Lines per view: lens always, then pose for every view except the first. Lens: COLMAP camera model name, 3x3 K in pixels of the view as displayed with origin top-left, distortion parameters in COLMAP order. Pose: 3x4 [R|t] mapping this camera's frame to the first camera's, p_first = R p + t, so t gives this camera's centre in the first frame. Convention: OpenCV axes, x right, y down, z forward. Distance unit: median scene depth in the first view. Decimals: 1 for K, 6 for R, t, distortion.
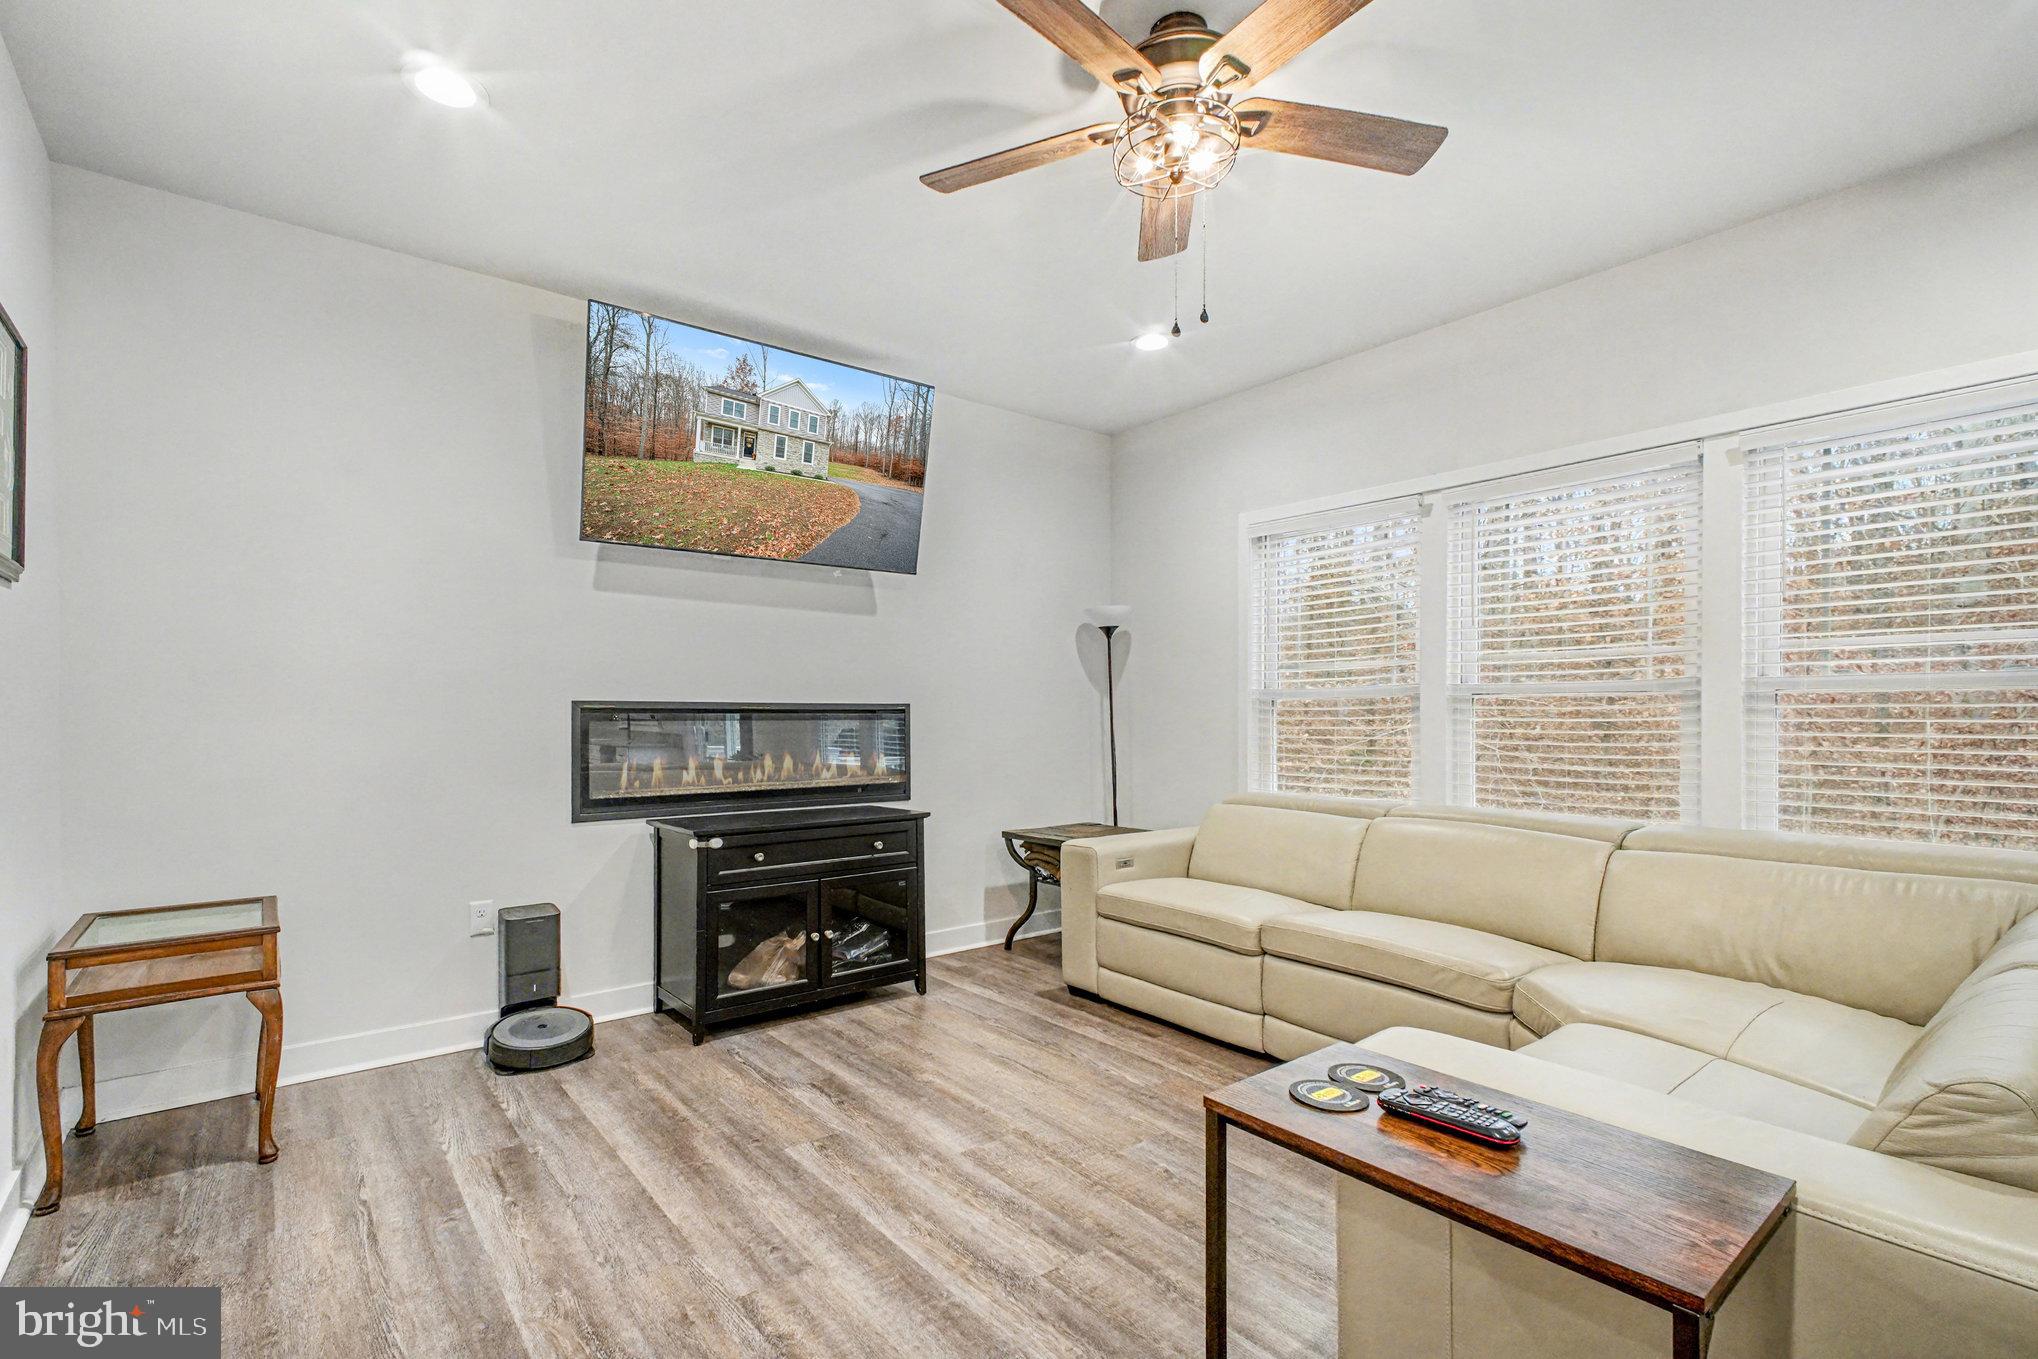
lens RADIAL K [[913.5, 0, 991.7], [0, 913.5, 704.3], [0, 0, 1]] dist [0.017219, -0.000332]
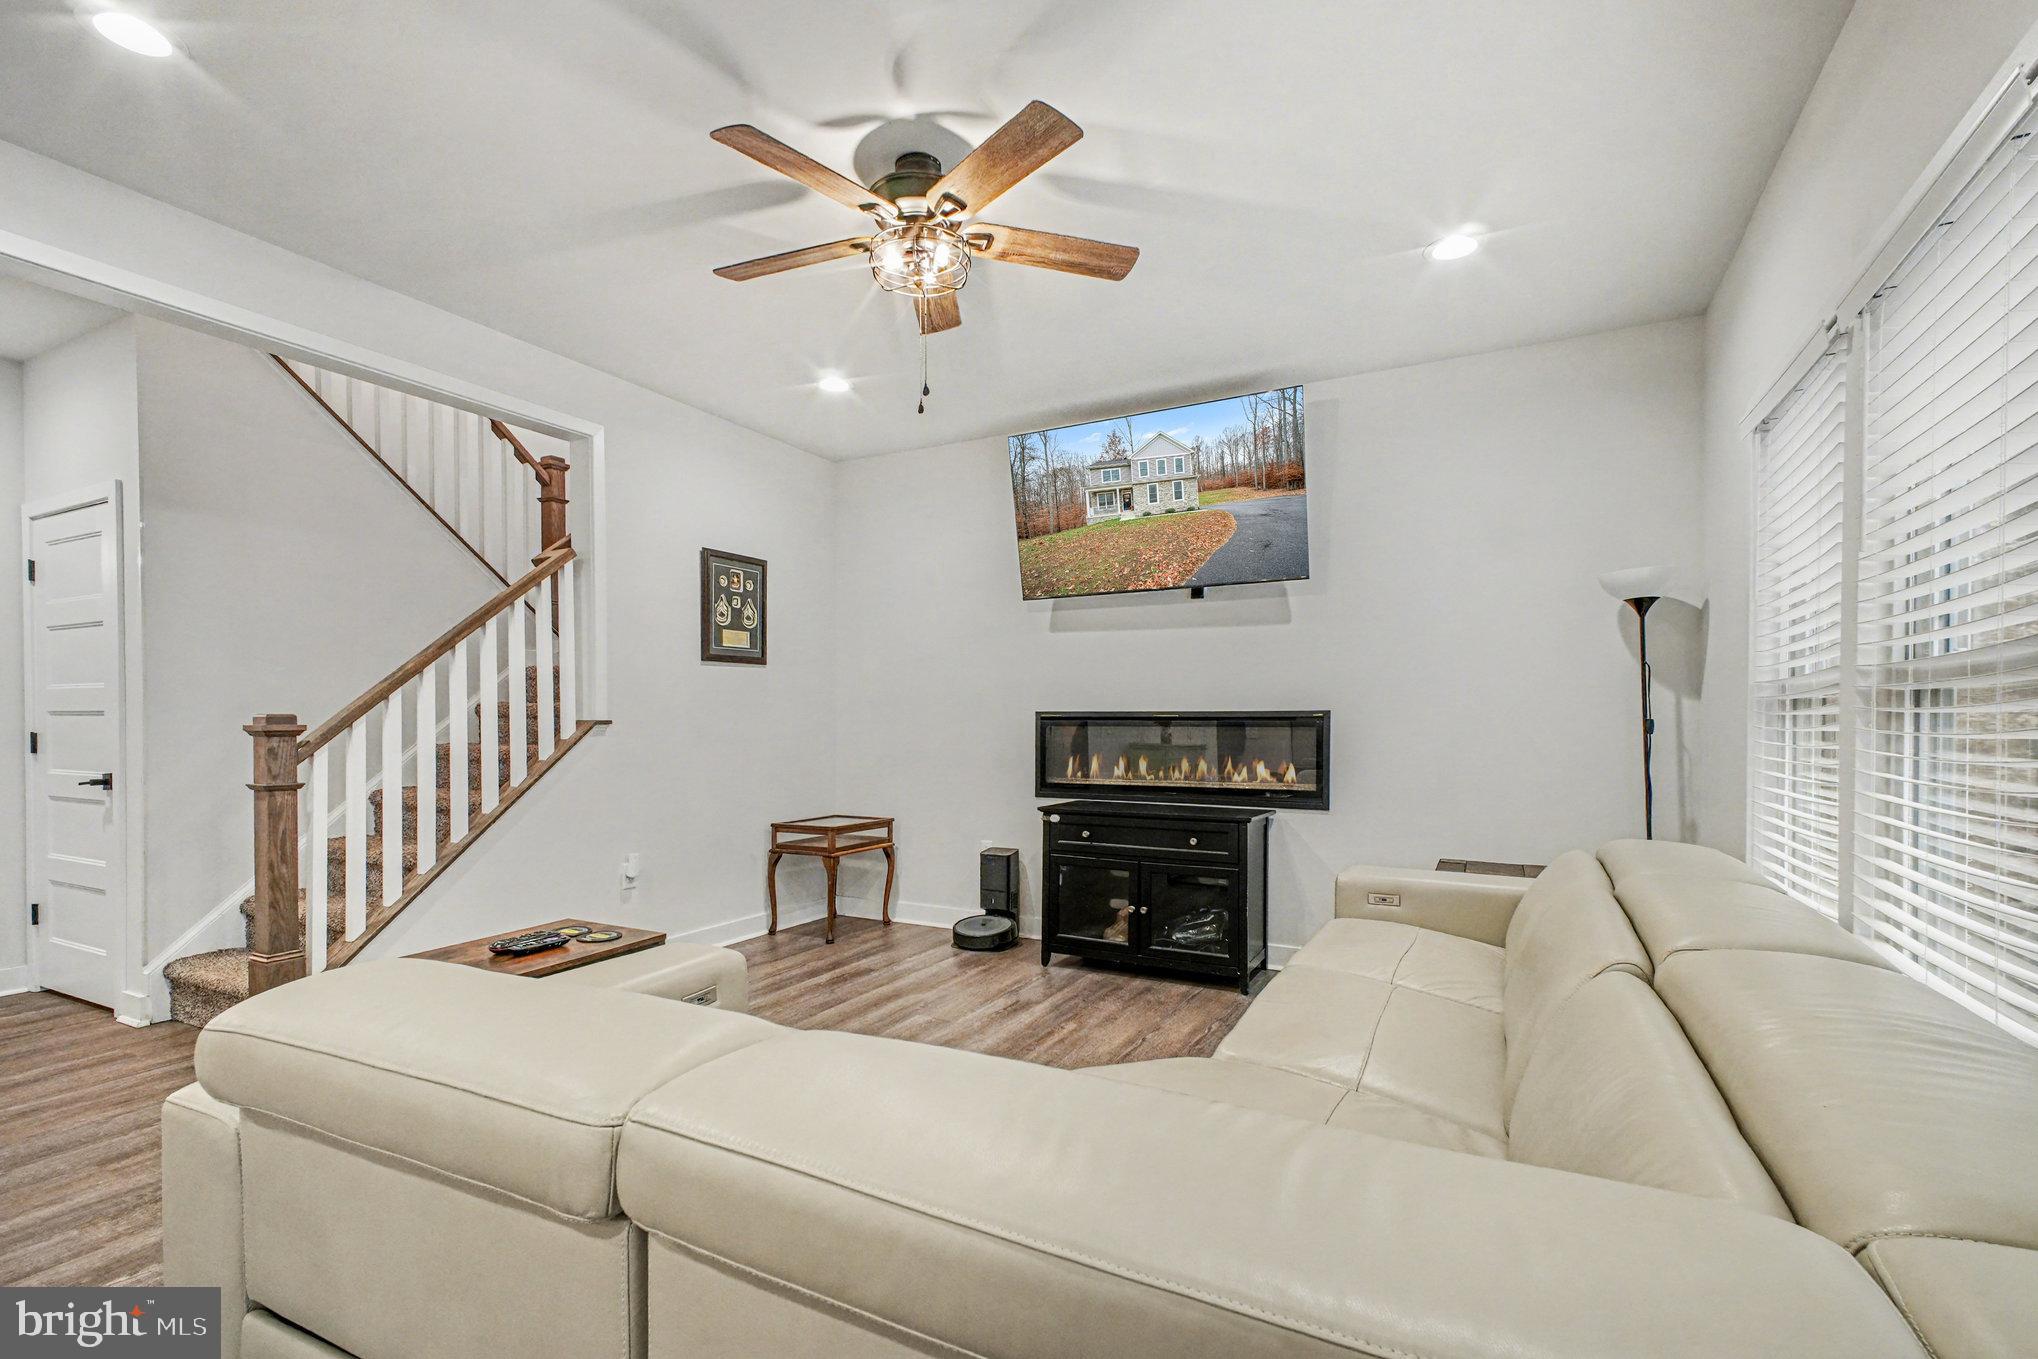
lens RADIAL K [[922.5, 0, 997.7], [0, 922.5, 718.7], [0, 0, 1]] dist [-0.001526, 0.000005]
pose [[0.404852, -0.008778, -0.914340, 0.780710], [0.003944, 0.999961, -0.007854, 0.016551], [0.914374, -0.000426, 0.404871, 0.344779]]
